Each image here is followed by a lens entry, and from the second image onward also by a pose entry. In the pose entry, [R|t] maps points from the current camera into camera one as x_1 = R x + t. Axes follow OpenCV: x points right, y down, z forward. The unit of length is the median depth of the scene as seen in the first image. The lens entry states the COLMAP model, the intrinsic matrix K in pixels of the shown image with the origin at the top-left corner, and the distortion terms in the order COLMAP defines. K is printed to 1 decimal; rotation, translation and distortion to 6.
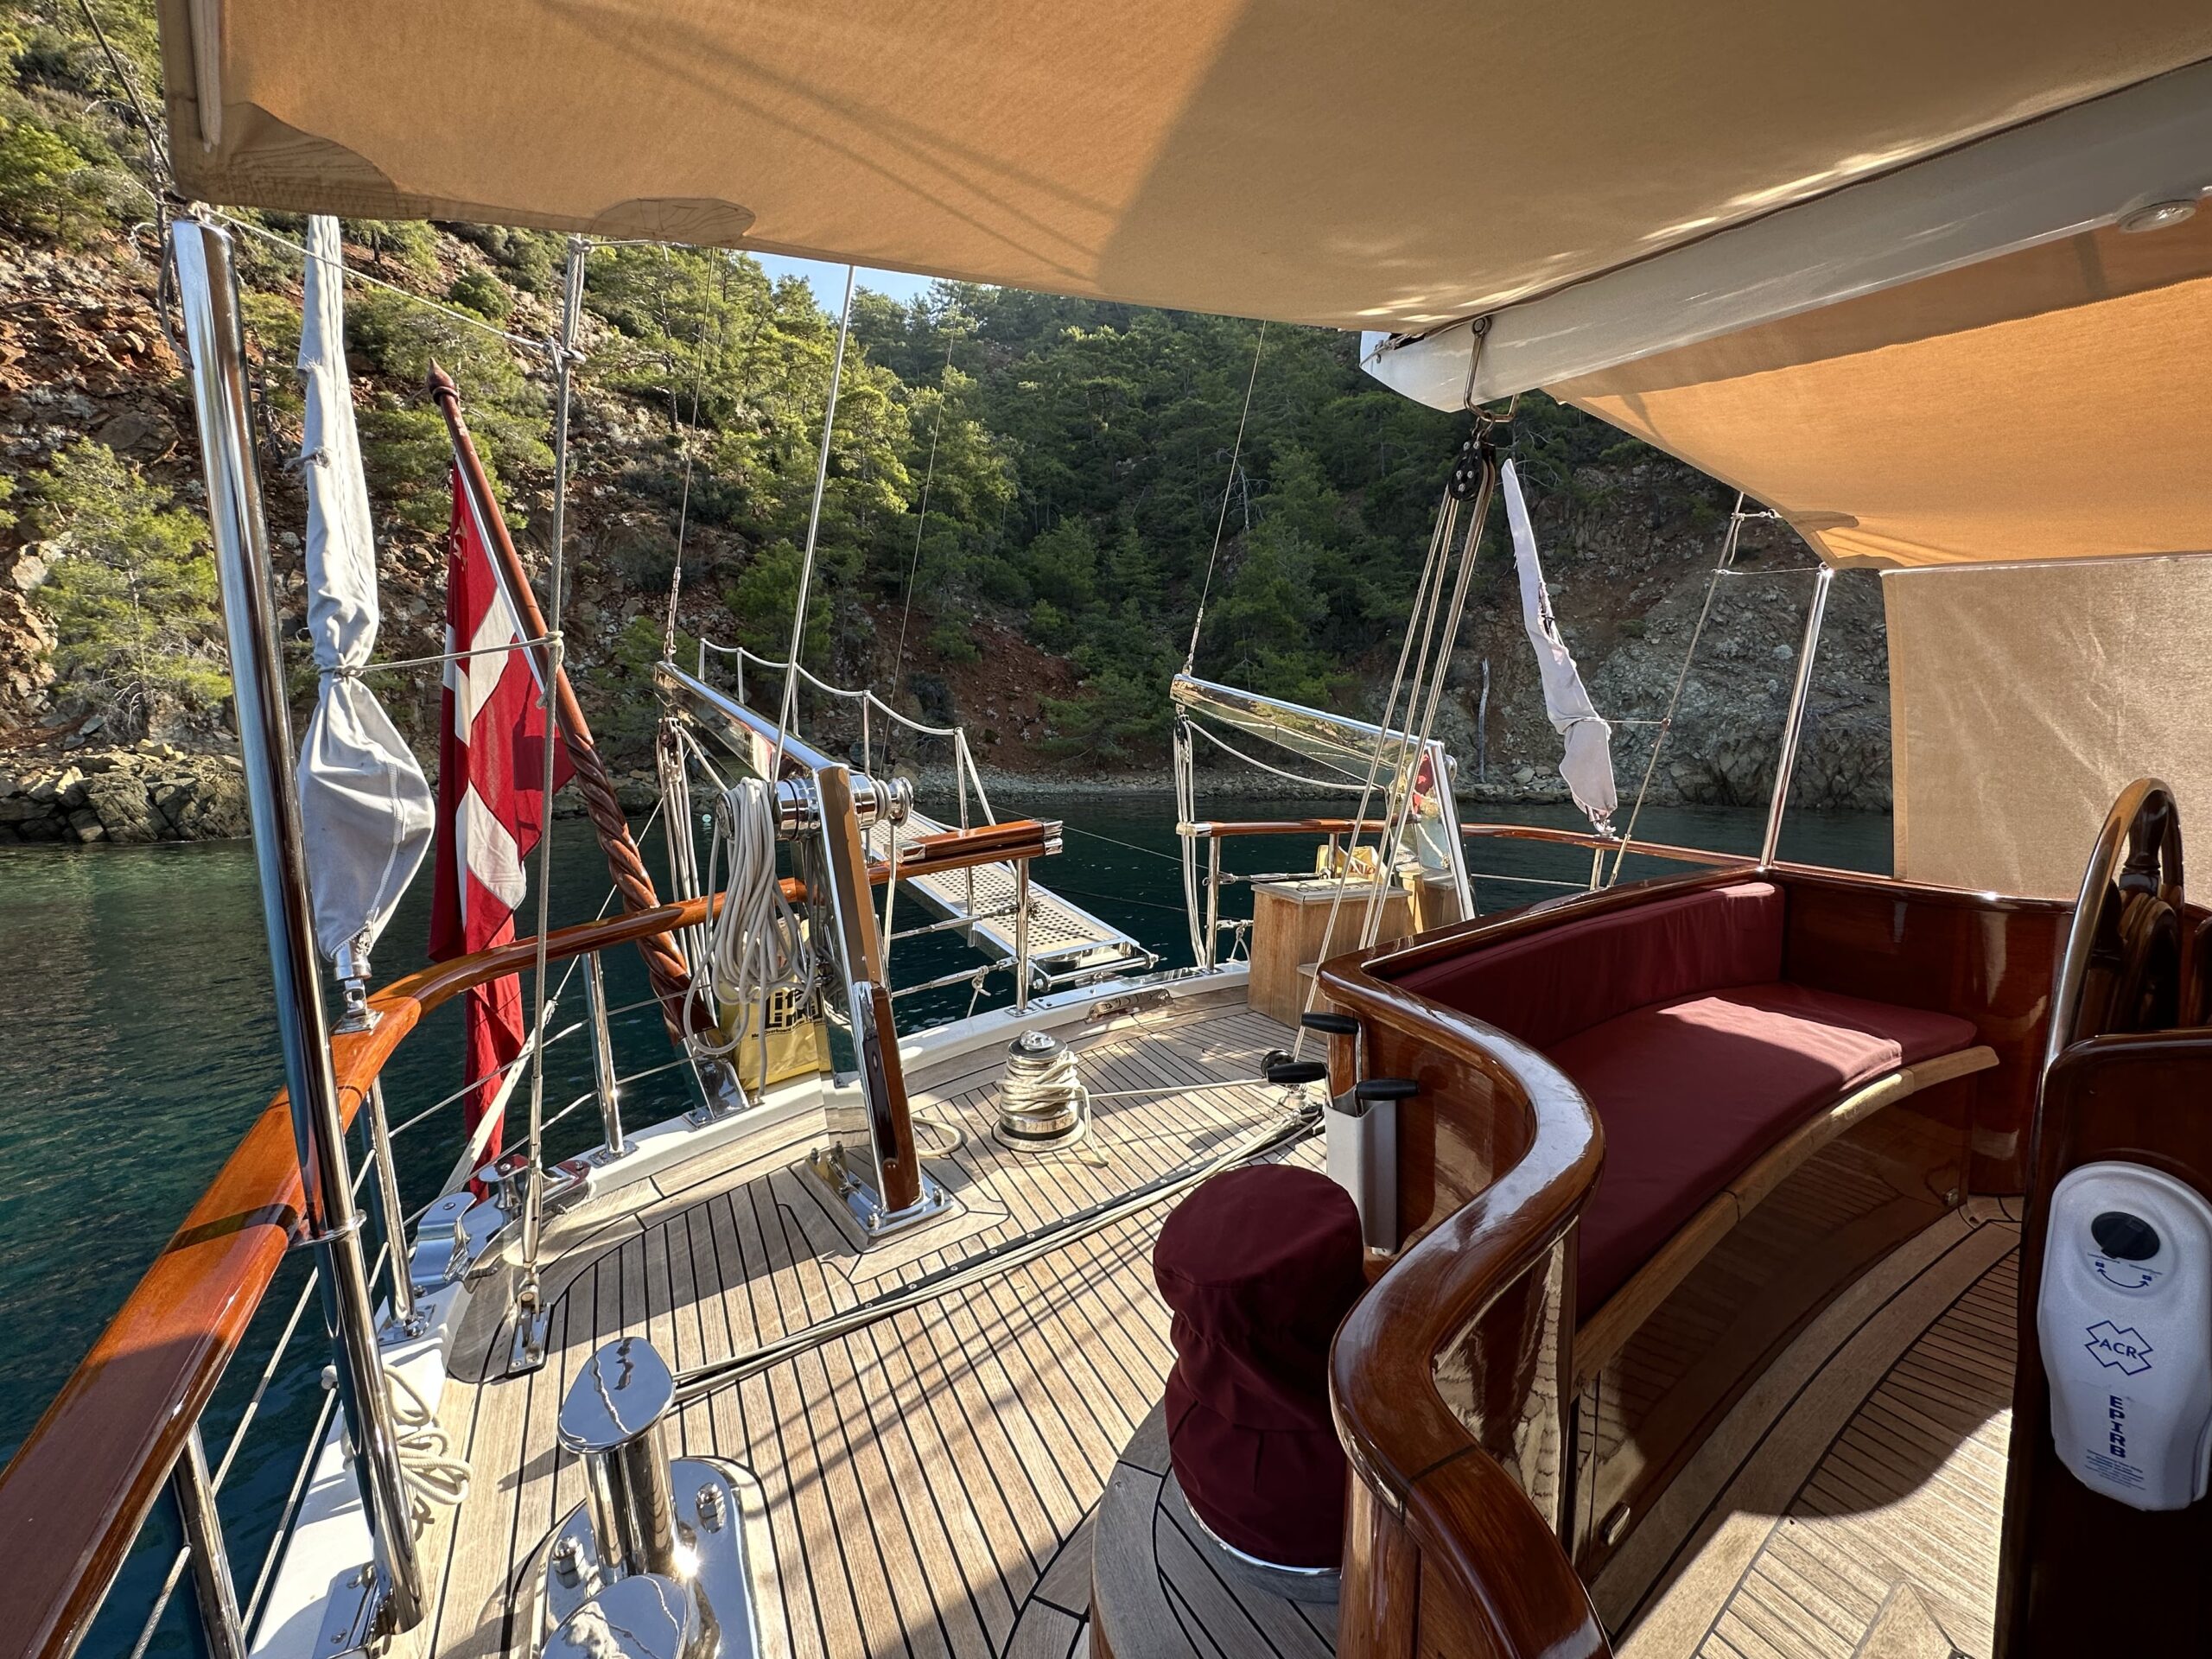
lens RADIAL K [[963.5, 0, 1099.3], [0, 963.5, 830.9], [0, 0, 1]] dist [-0.002050, -0.000045]
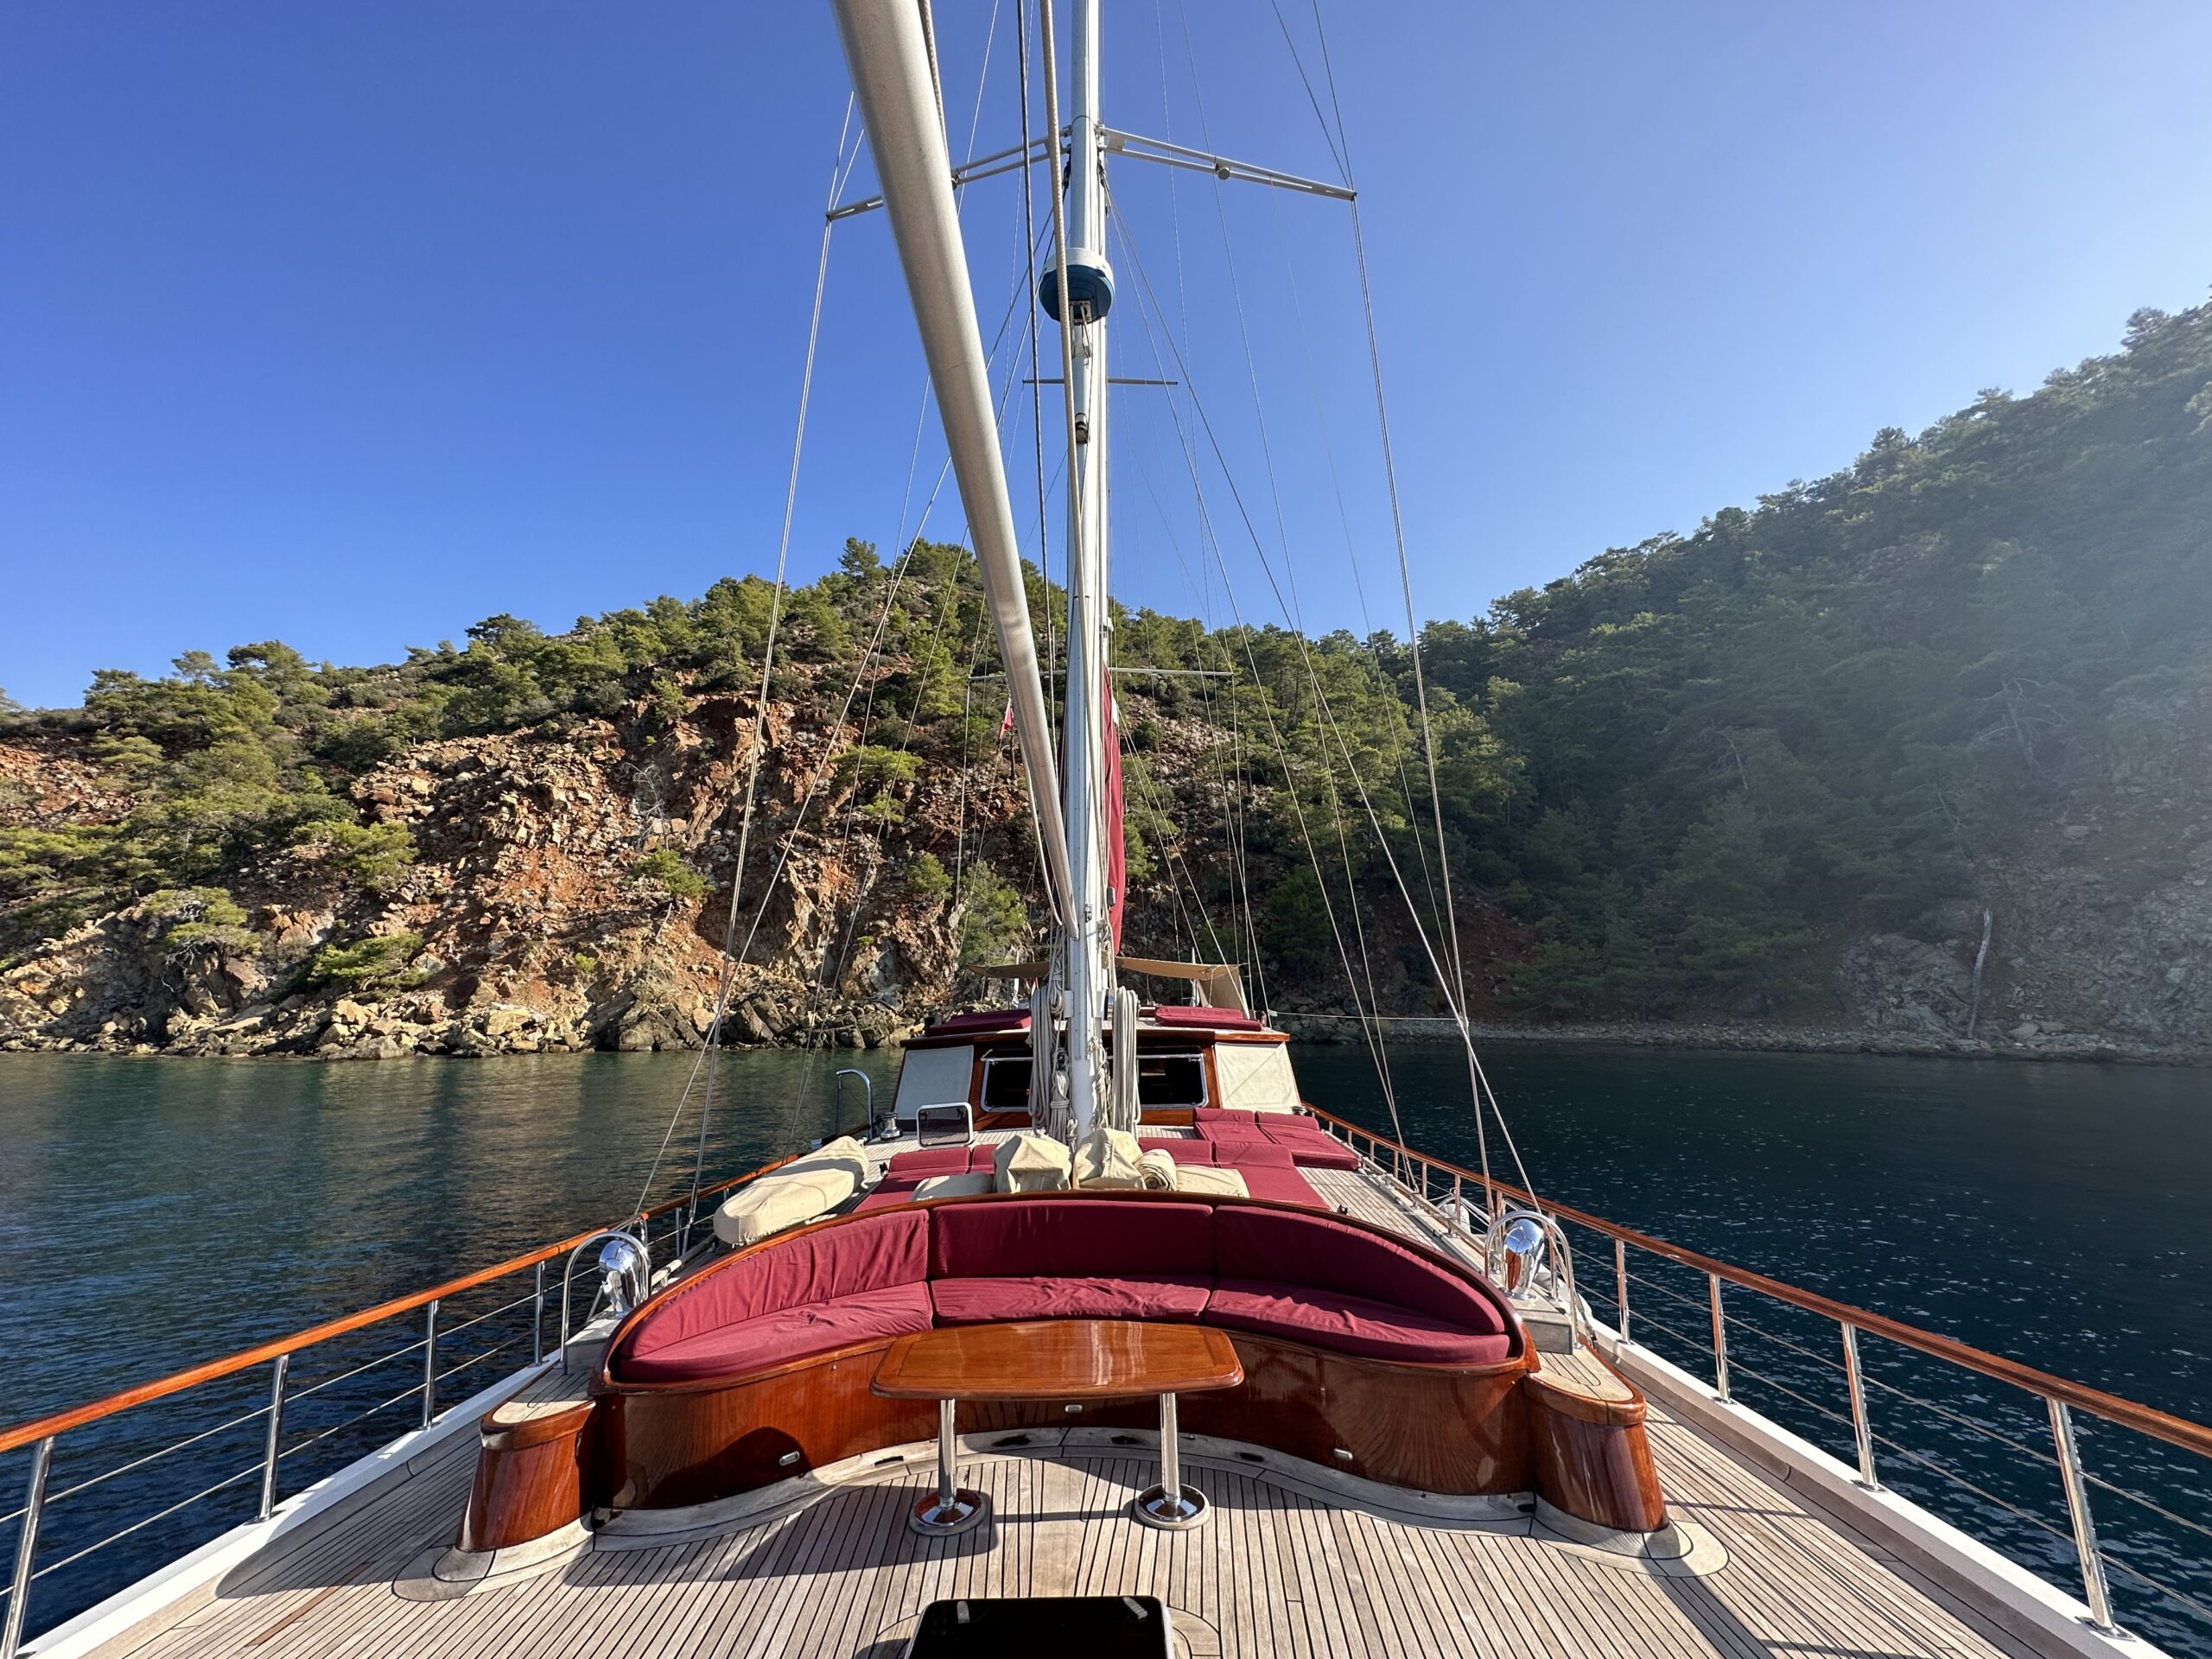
lens RADIAL K [[882.2, 0, 1099.9], [0, 882.2, 829.9], [0, 0, 1]] dist [-0.003416, 0.000789]
pose [[0.799625, -0.113753, -0.589627, 0.247293], [-0.052641, 0.964836, -0.257529, 0.022756], [0.598187, 0.236966, 0.765519, -0.266805]]
